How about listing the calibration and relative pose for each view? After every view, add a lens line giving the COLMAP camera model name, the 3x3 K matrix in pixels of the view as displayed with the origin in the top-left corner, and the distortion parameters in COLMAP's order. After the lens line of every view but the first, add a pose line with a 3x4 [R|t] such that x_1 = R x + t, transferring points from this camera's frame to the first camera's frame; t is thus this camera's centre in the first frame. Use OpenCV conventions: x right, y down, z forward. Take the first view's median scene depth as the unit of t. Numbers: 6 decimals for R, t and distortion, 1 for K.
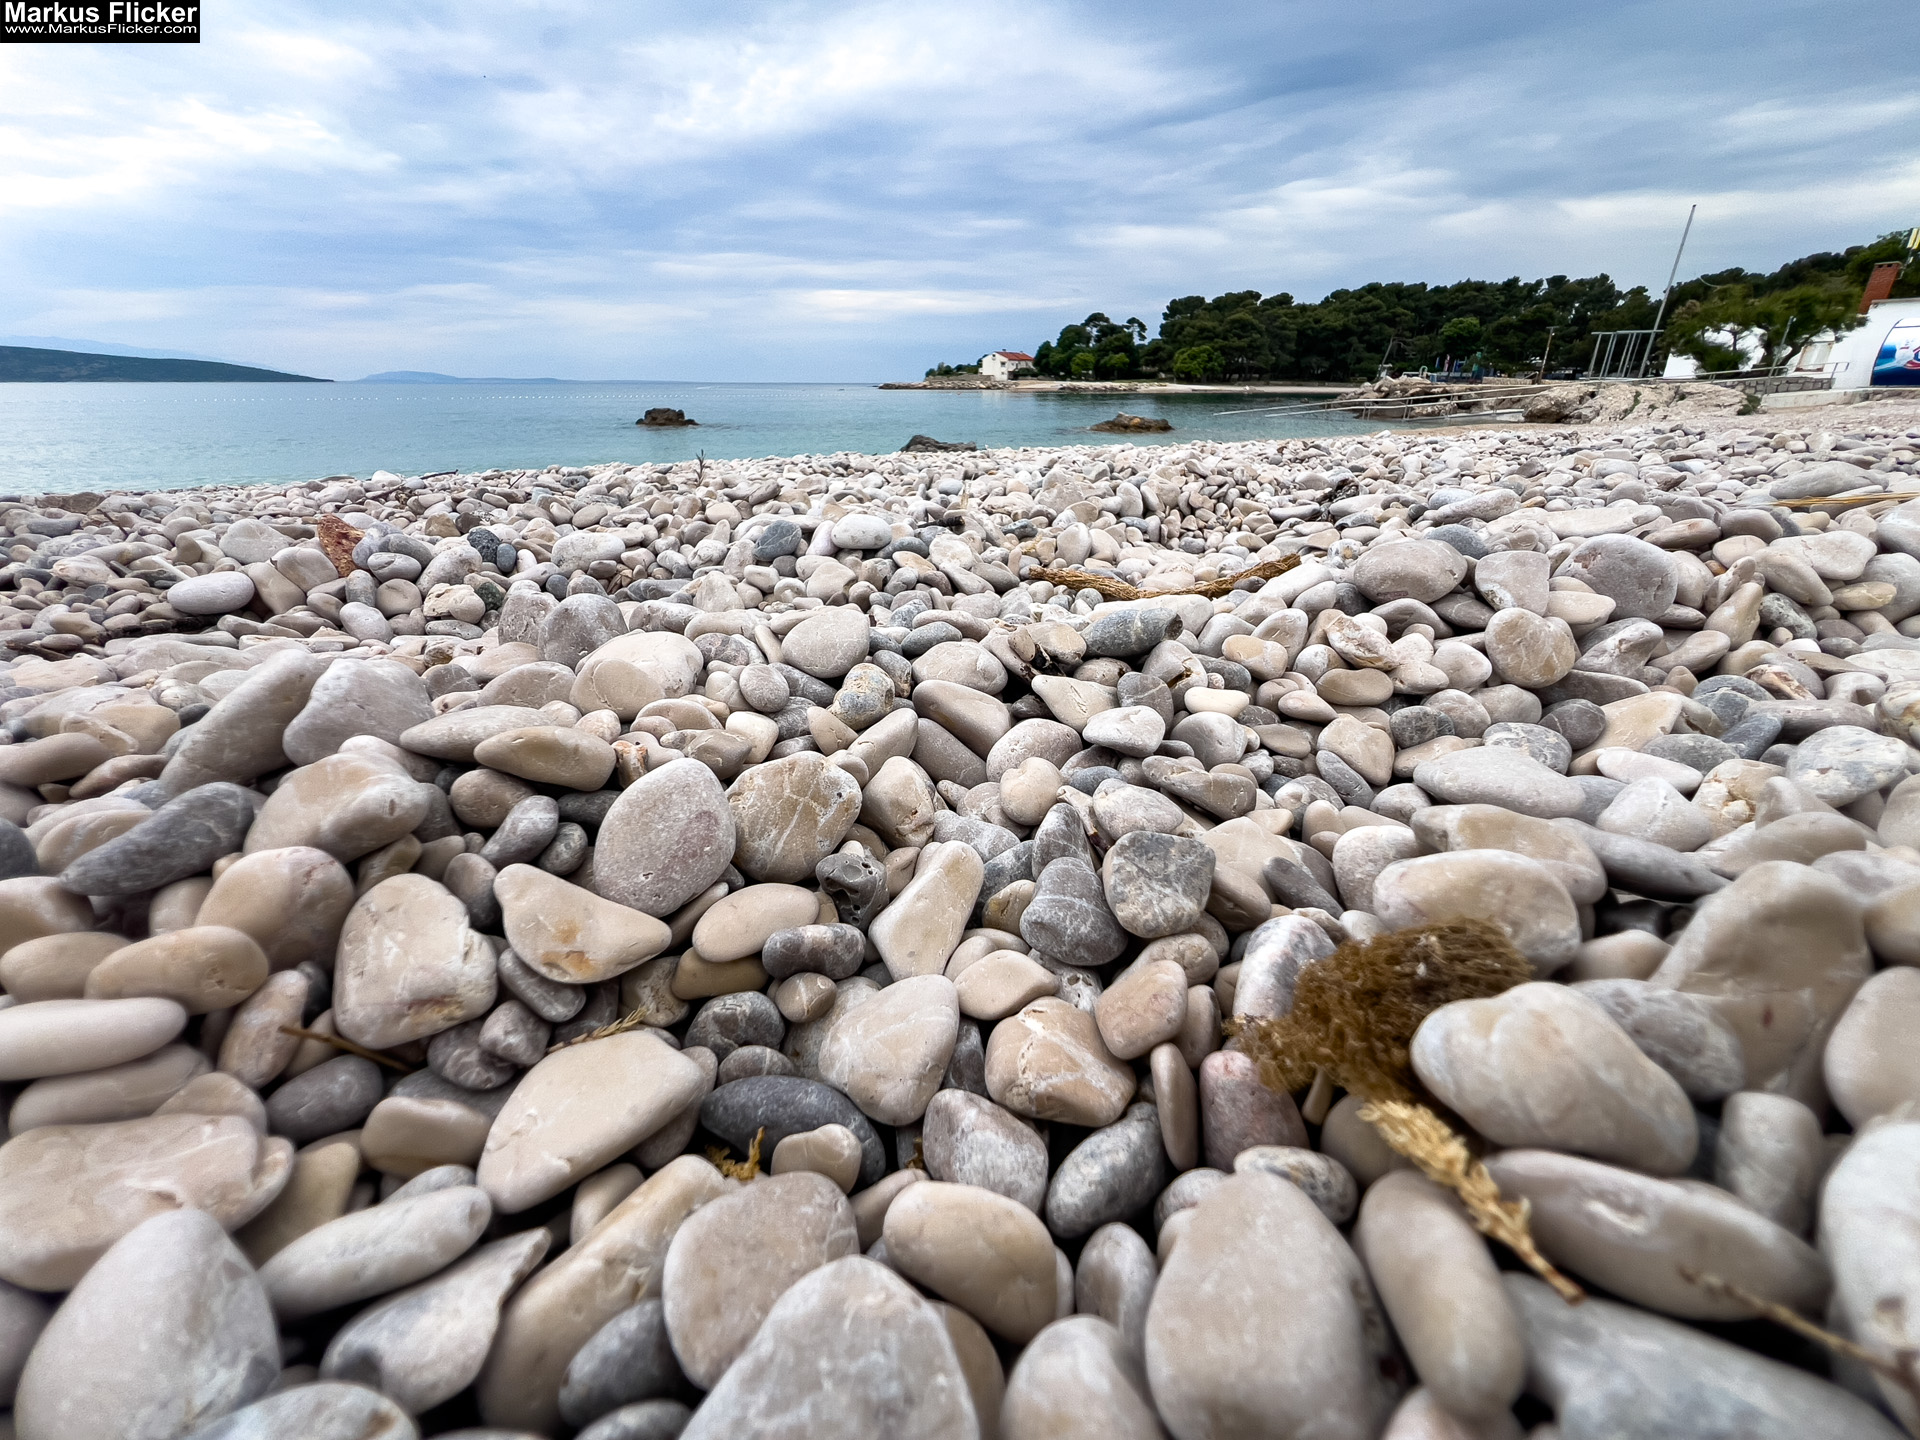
lens RADIAL K [[763.6, 0, 965.5], [0, 763.6, 721.1], [0, 0, 1]] dist [-0.003214, 0.000324]
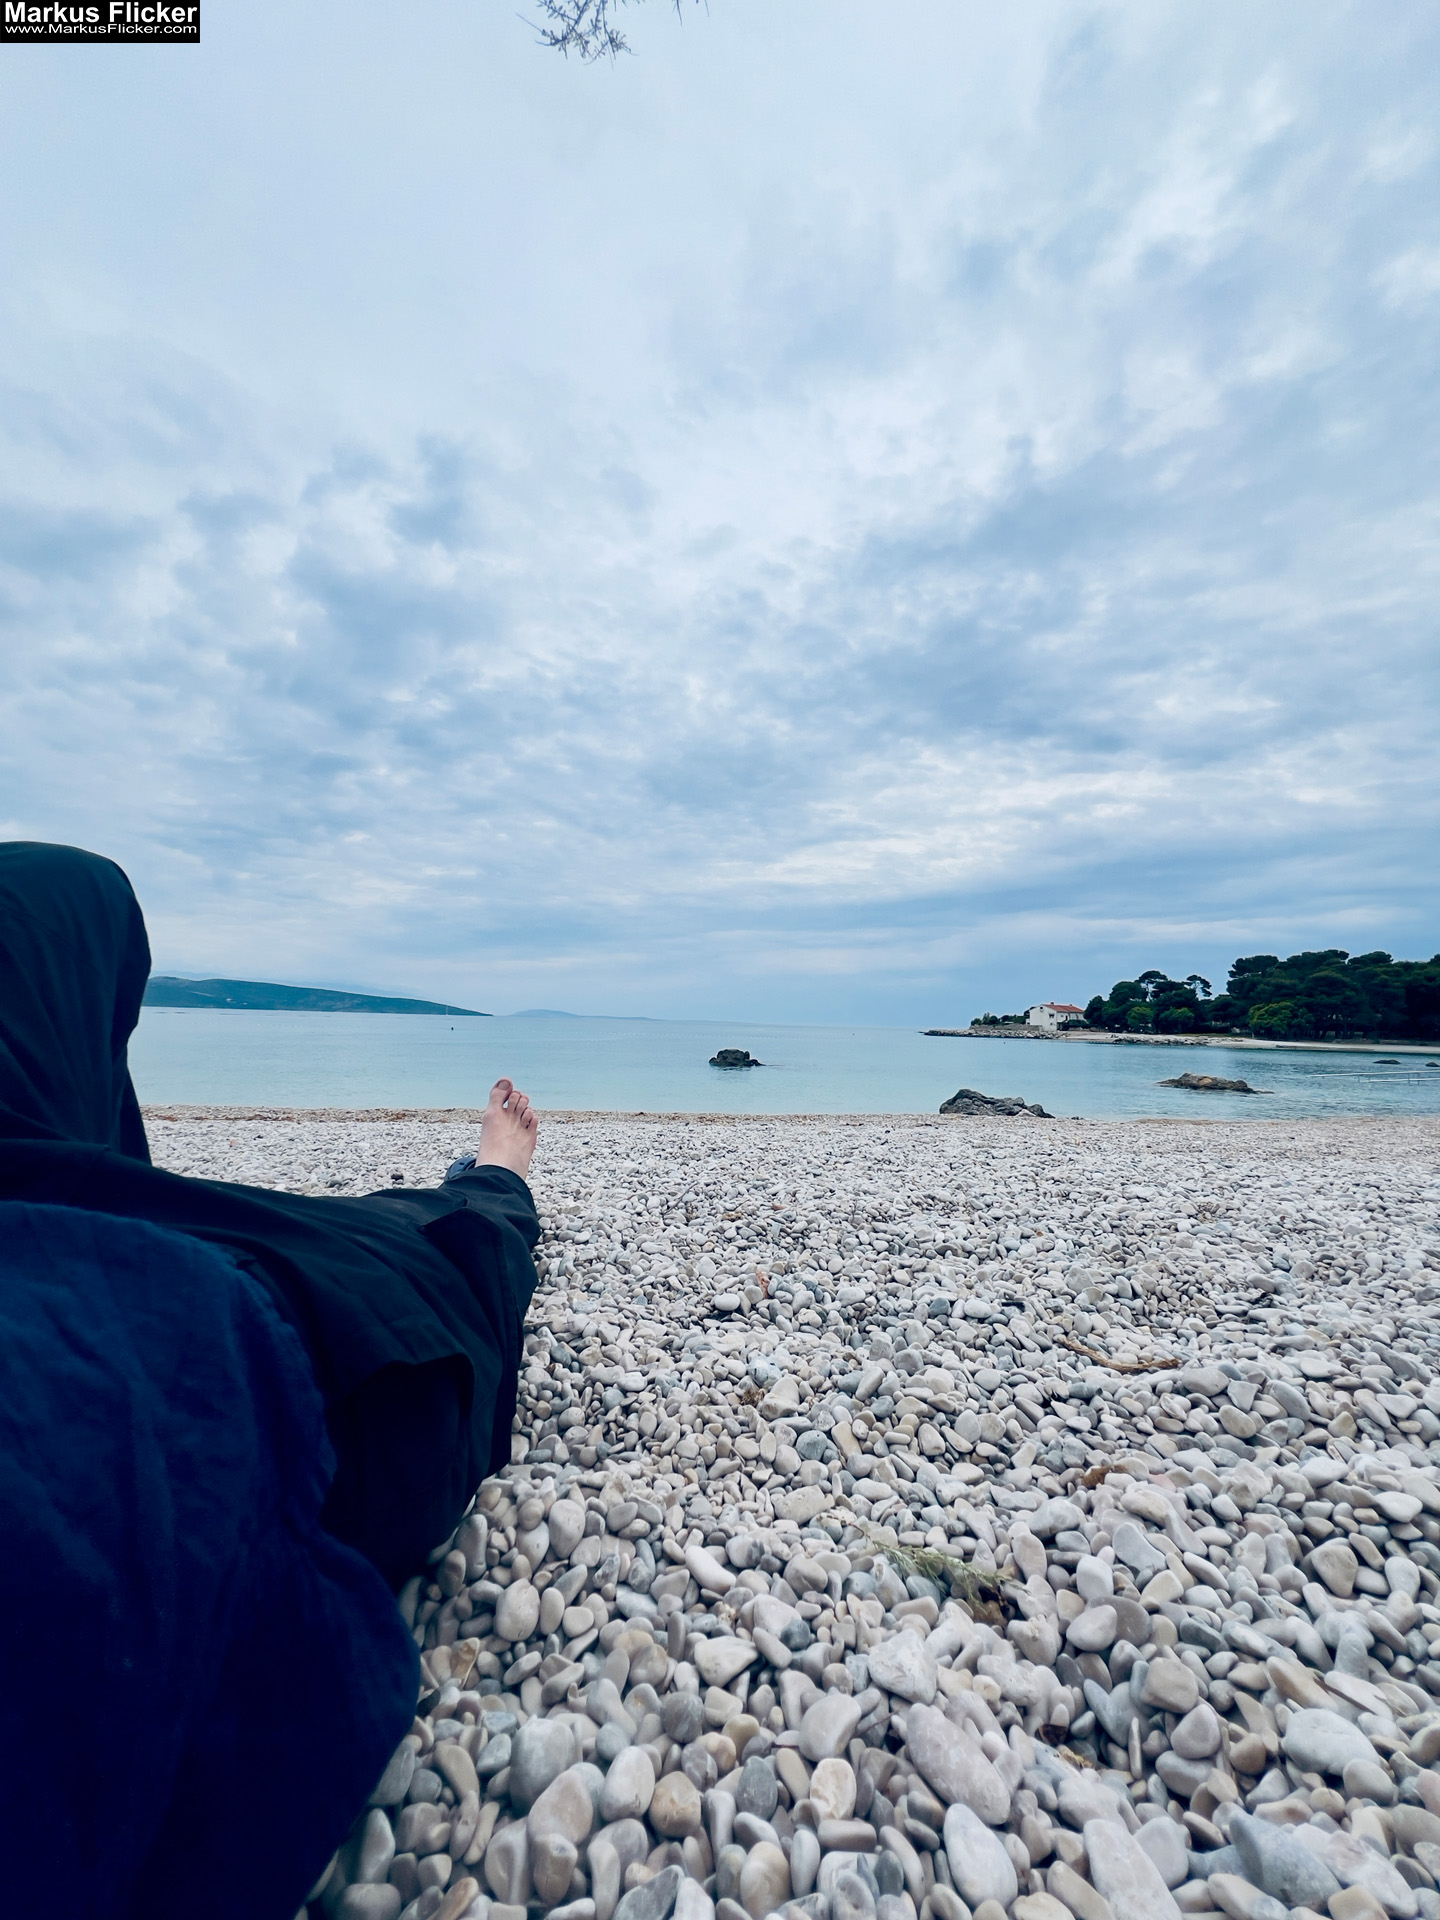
lens RADIAL K [[763.6, 0, 723.7], [0, 763.6, 967.7], [0, 0, 1]] dist [-0.003214, 0.000324]
pose [[0.935636, -0.003894, -0.352945, -0.033813], [-0.164607, 0.879731, -0.446070, -0.000698], [0.312234, 0.475456, 0.822467, -1.478434]]
